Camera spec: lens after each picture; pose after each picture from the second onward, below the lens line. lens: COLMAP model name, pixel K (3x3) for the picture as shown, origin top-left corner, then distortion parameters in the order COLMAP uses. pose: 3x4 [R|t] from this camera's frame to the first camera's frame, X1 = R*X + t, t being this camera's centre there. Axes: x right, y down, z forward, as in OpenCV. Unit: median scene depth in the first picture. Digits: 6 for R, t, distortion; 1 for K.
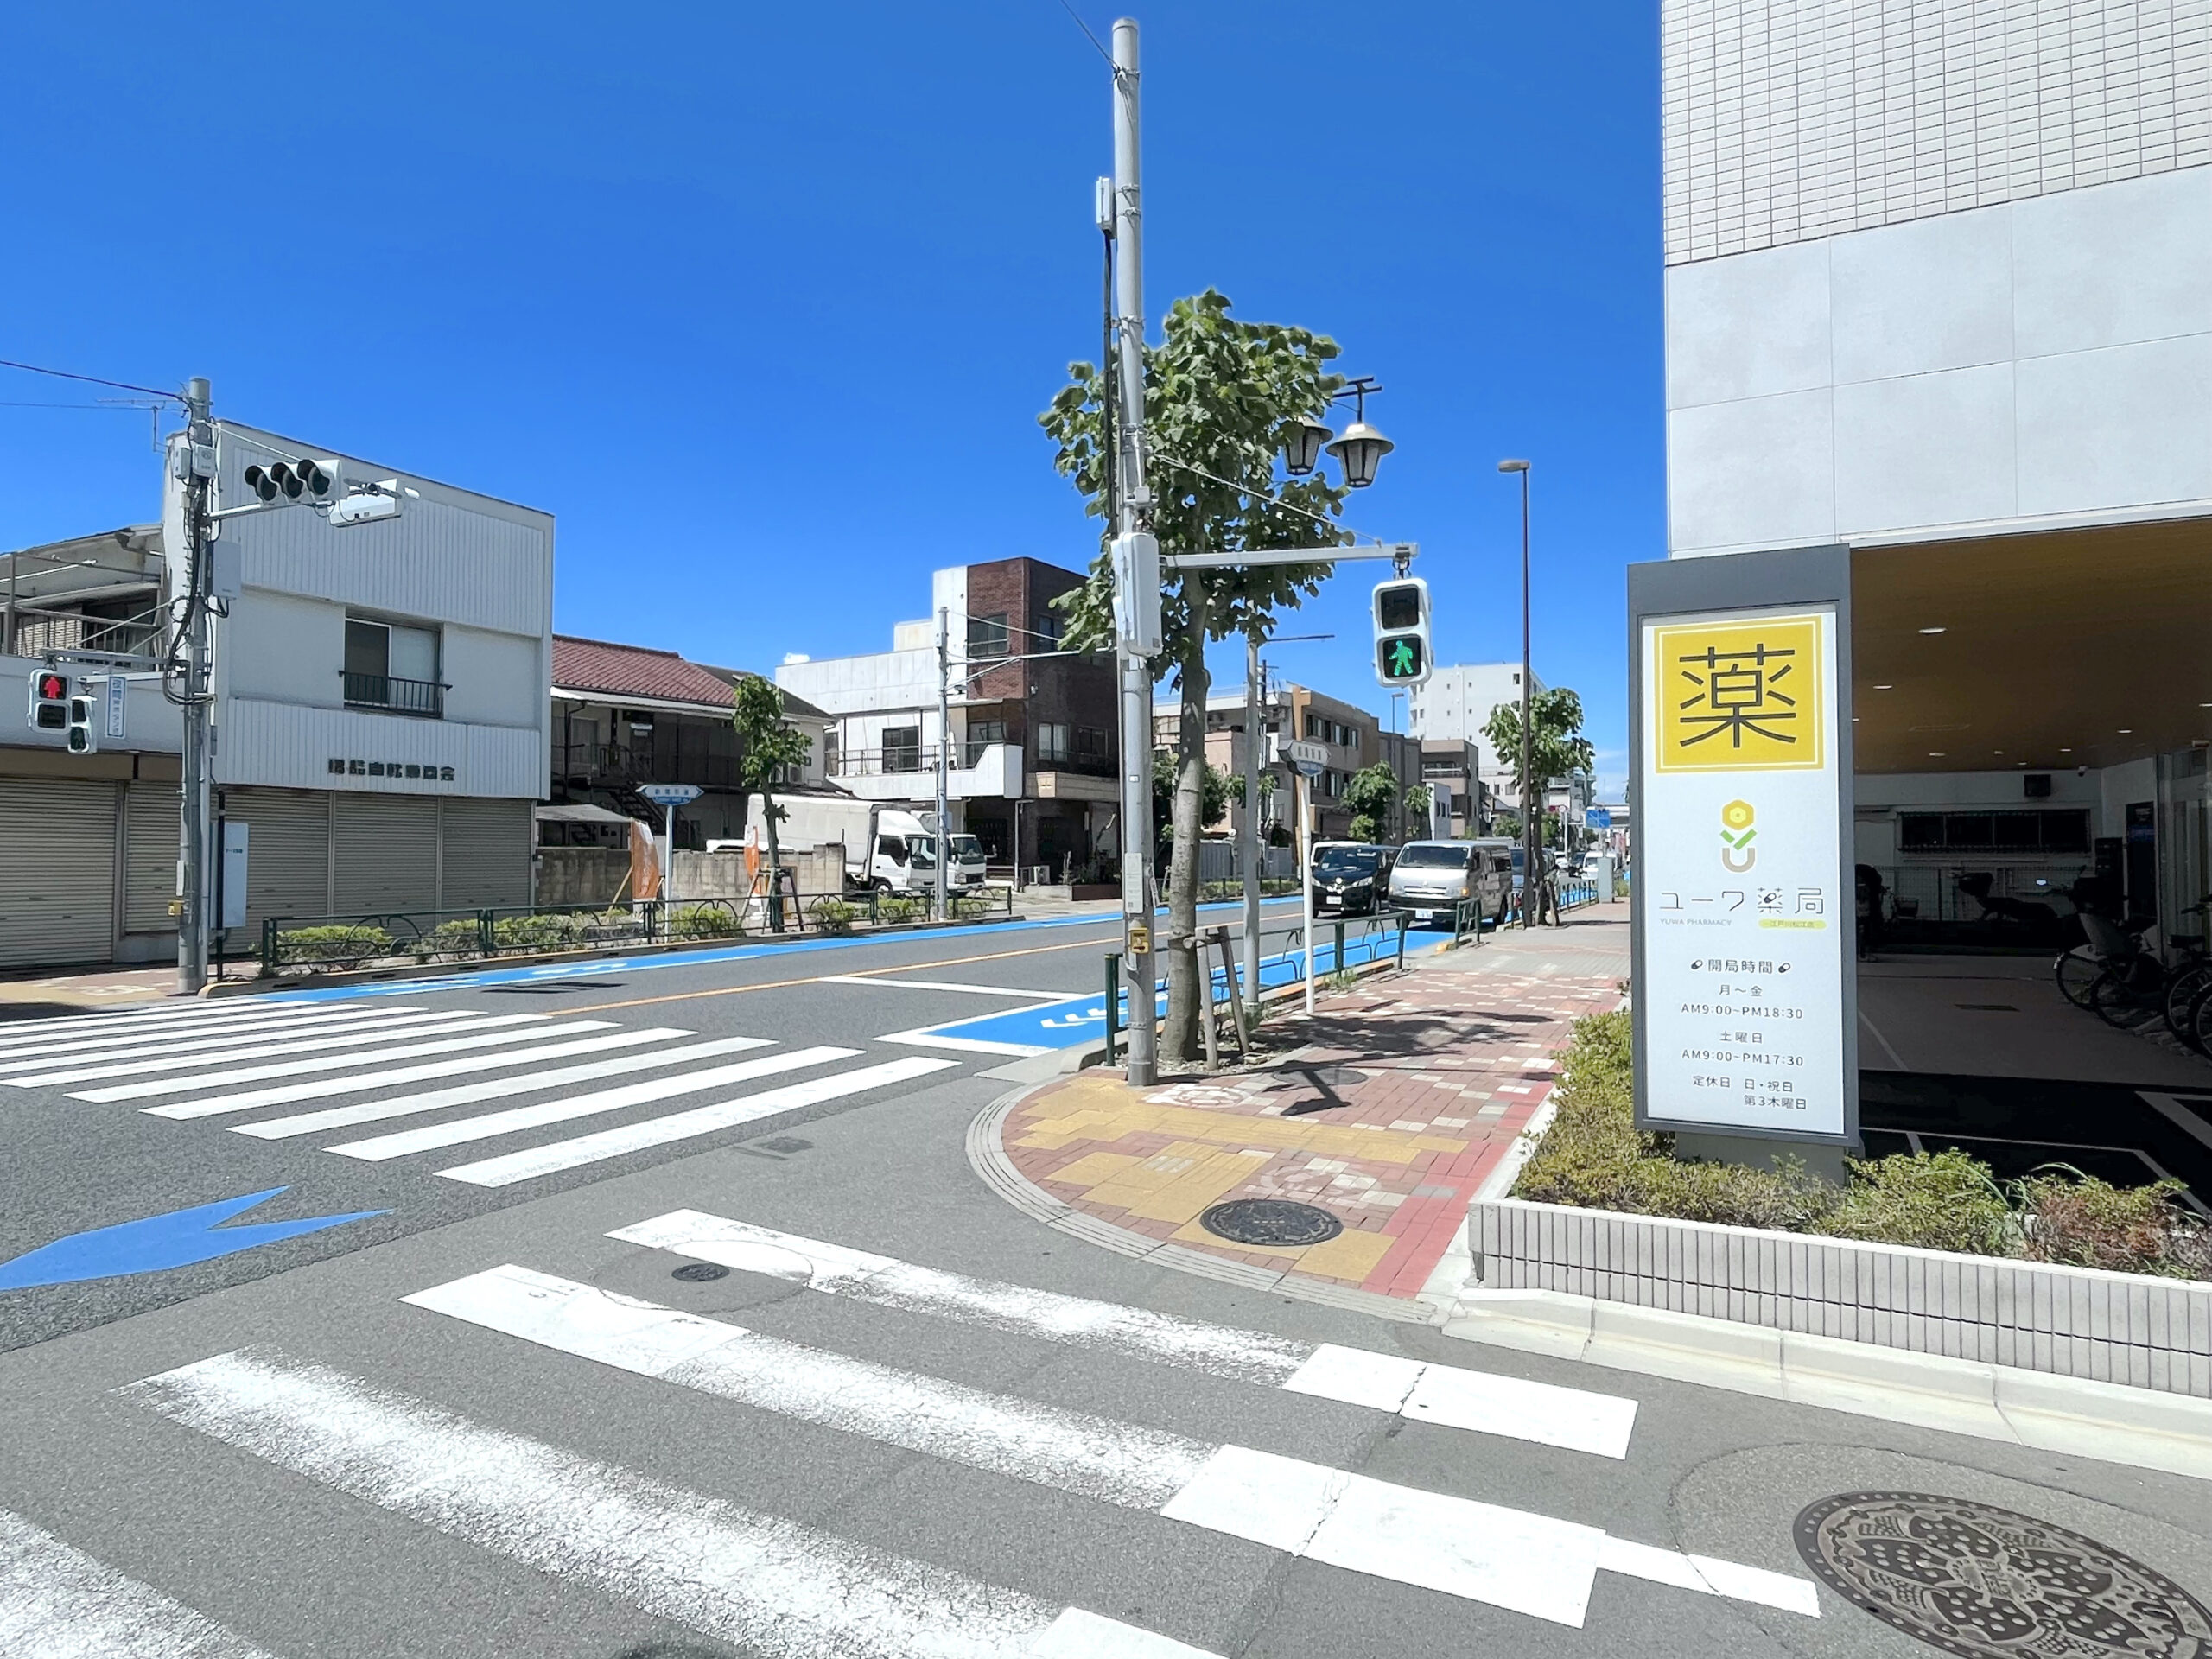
lens RADIAL K [[1253.4, 0, 1099.4], [0, 1253.4, 827.0], [0, 0, 1]] dist [-0.000400, -0.000310]
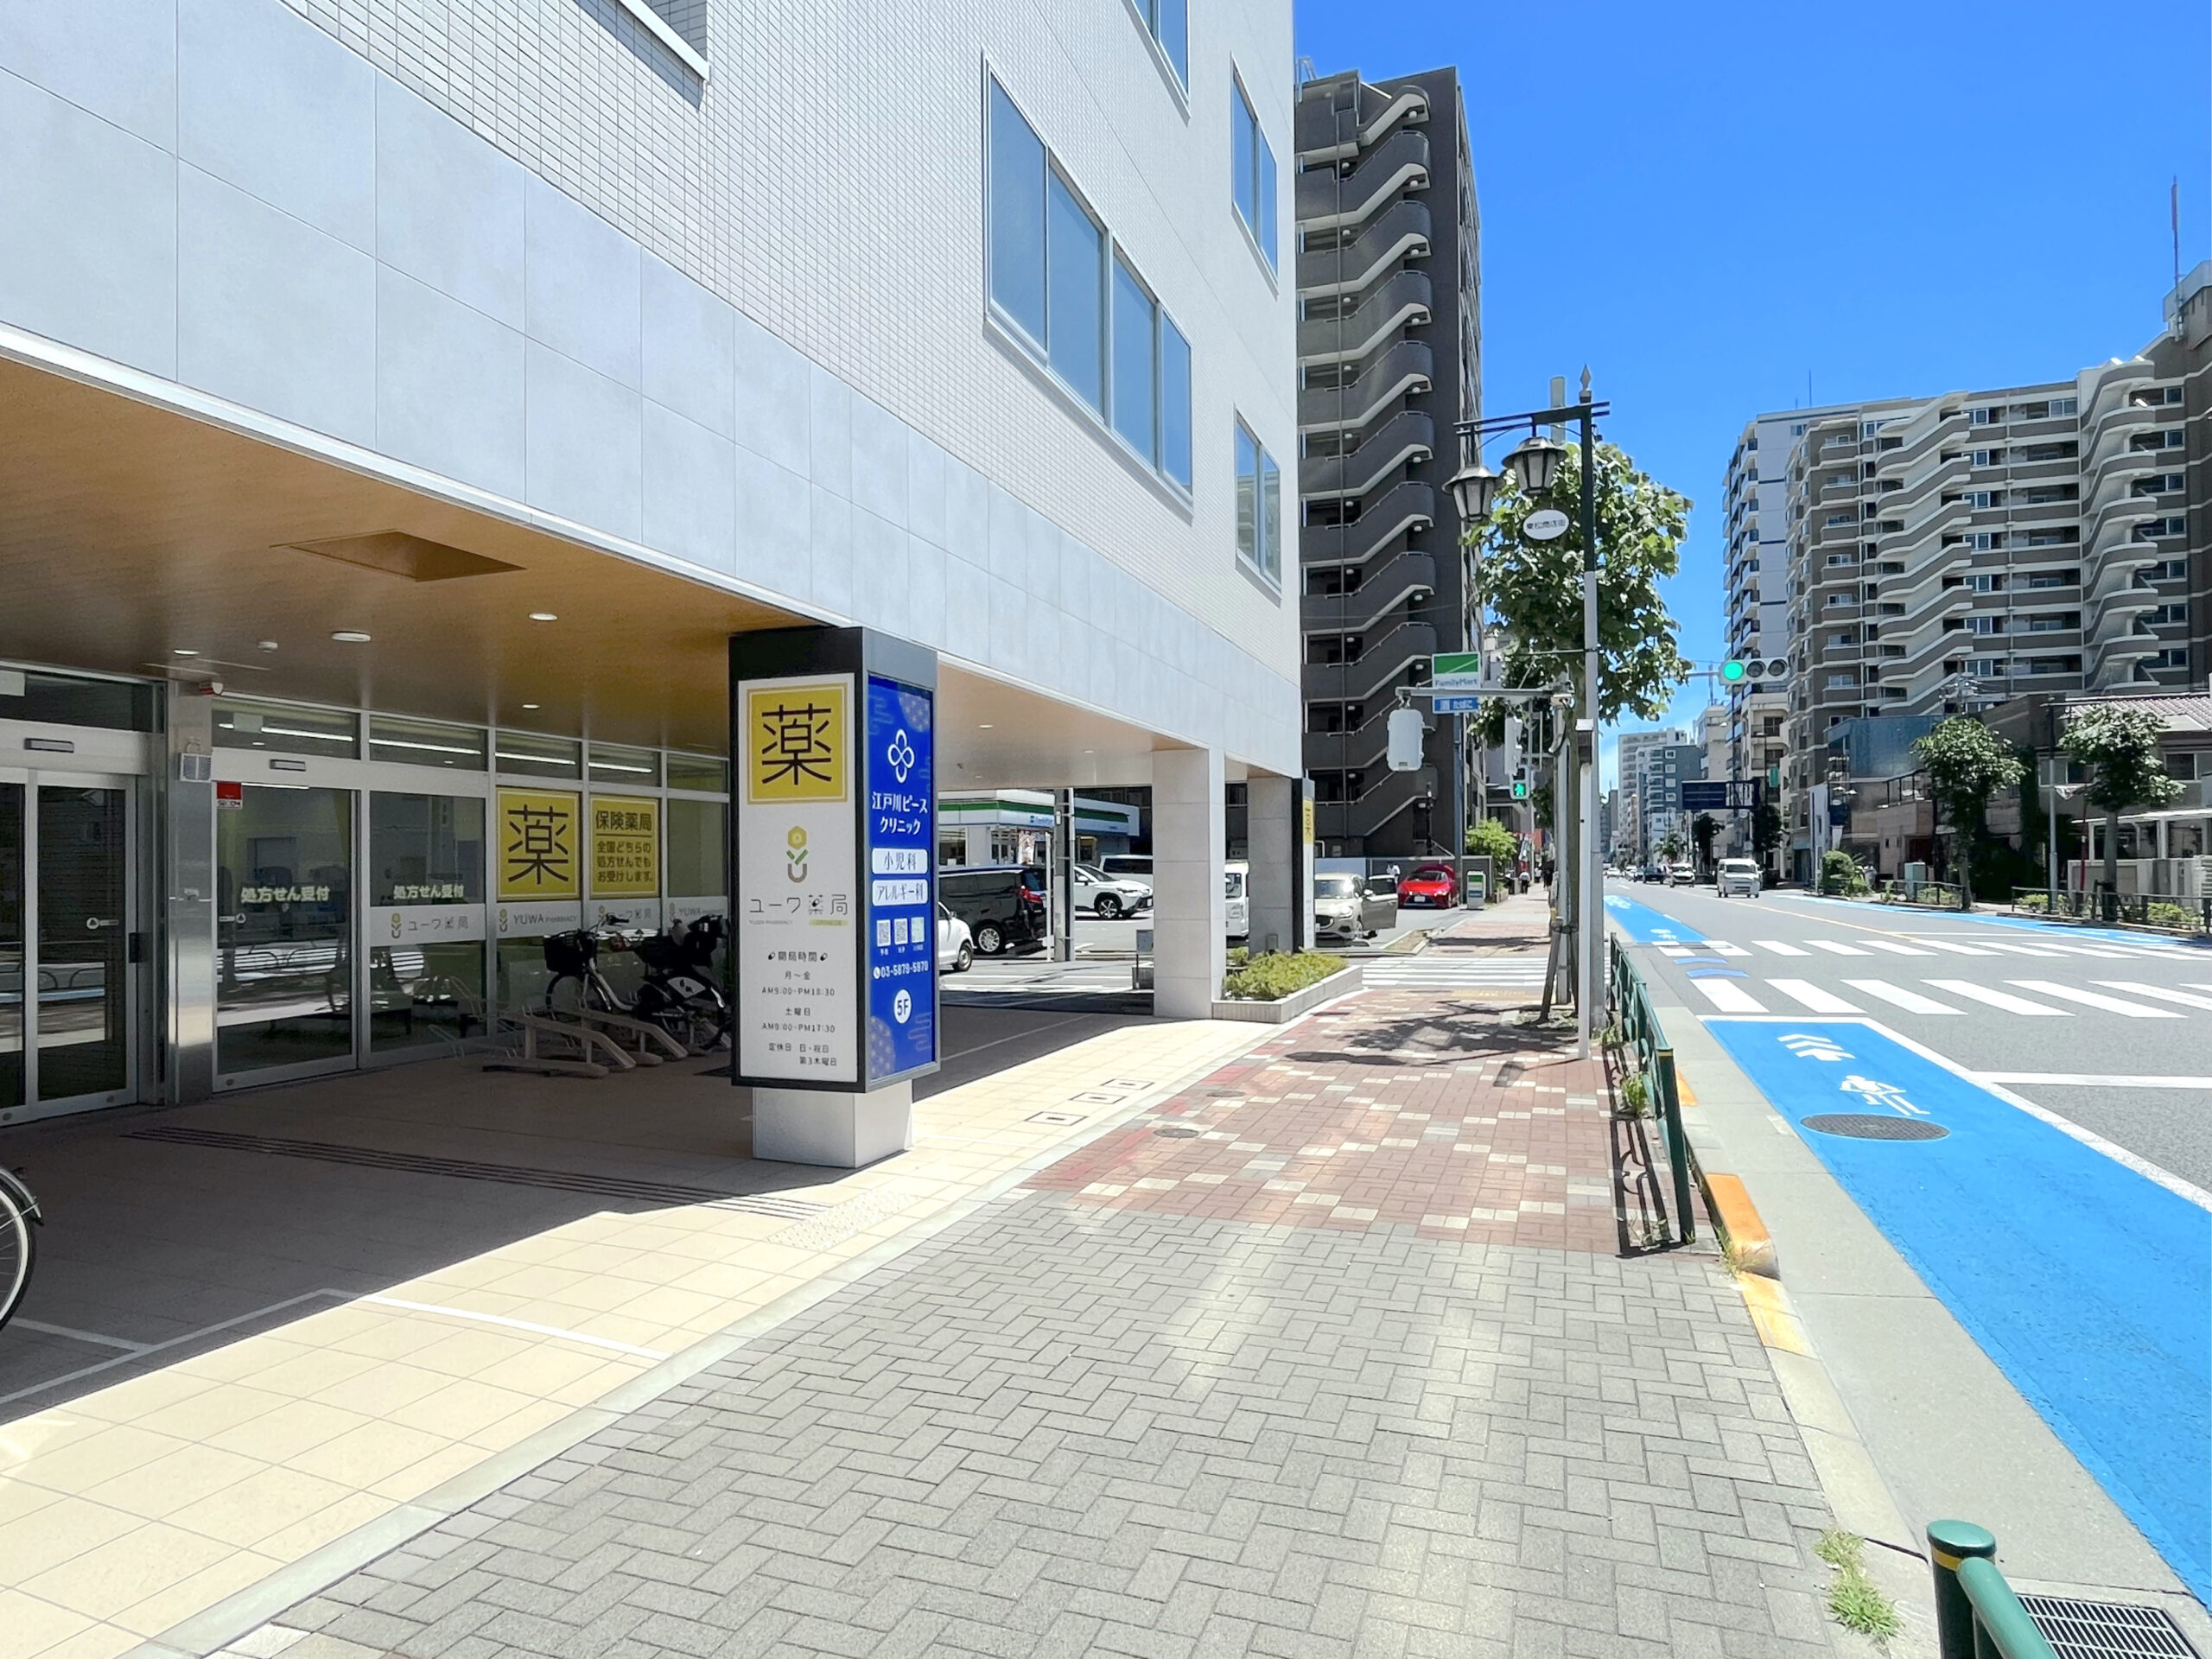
lens RADIAL K [[1253.4, 0, 1103.7], [0, 1253.4, 870.7], [0, 0, 1]] dist [-0.000400, -0.000310]
pose [[0.992103, -0.006461, 0.125257, 0.660747], [0.003951, 0.999787, 0.020279, -0.000825], [-0.125361, -0.019624, 0.991917, -0.303311]]
